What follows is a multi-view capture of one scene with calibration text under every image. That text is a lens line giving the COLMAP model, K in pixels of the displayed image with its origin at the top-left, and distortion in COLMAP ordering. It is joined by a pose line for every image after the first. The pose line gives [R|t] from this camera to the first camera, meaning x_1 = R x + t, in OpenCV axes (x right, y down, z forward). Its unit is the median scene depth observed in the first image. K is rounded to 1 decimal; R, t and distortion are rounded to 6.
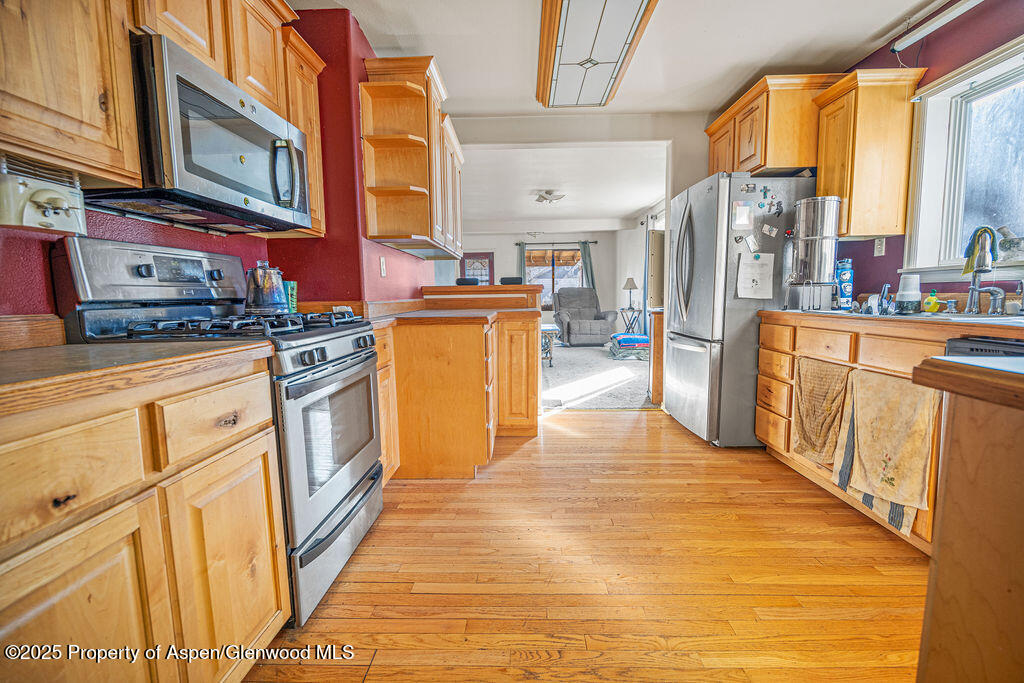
lens RADIAL K [[444.0, 0, 514.5], [0, 444.0, 344.0], [0, 0, 1]] dist [-0.000380, 0.000092]
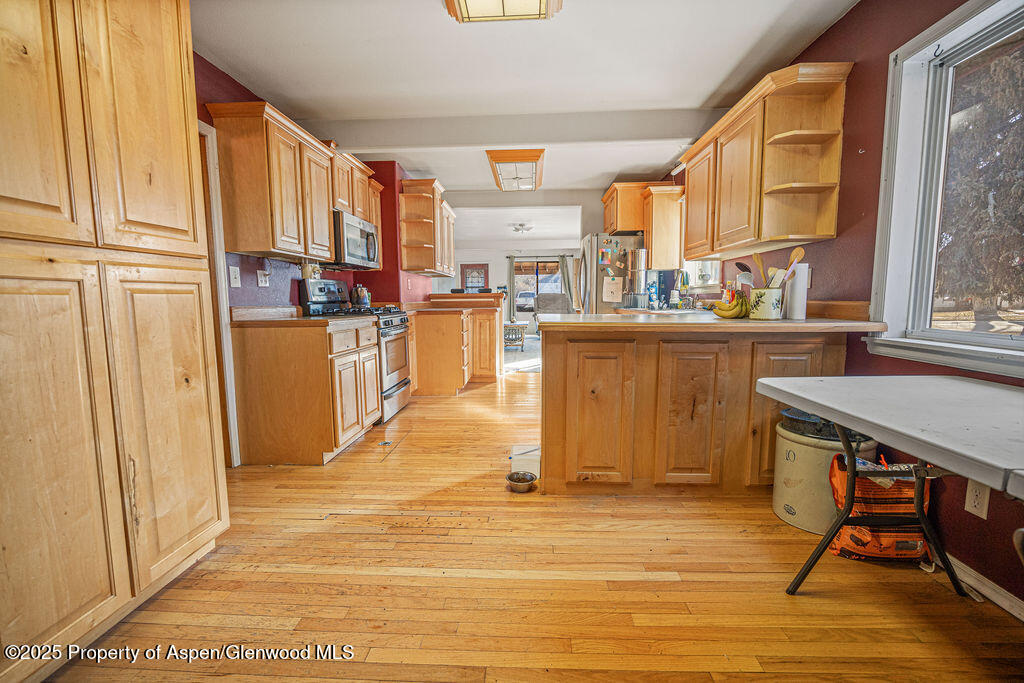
lens RADIAL K [[444.0, 0, 508.8], [0, 444.0, 344.4], [0, 0, 1]] dist [-0.000380, 0.000092]
pose [[0.999612, 0.007420, -0.026843, 0.193731], [-0.007604, 0.999948, -0.006768, 0.098821], [0.026791, 0.006969, 0.999617, -0.941601]]
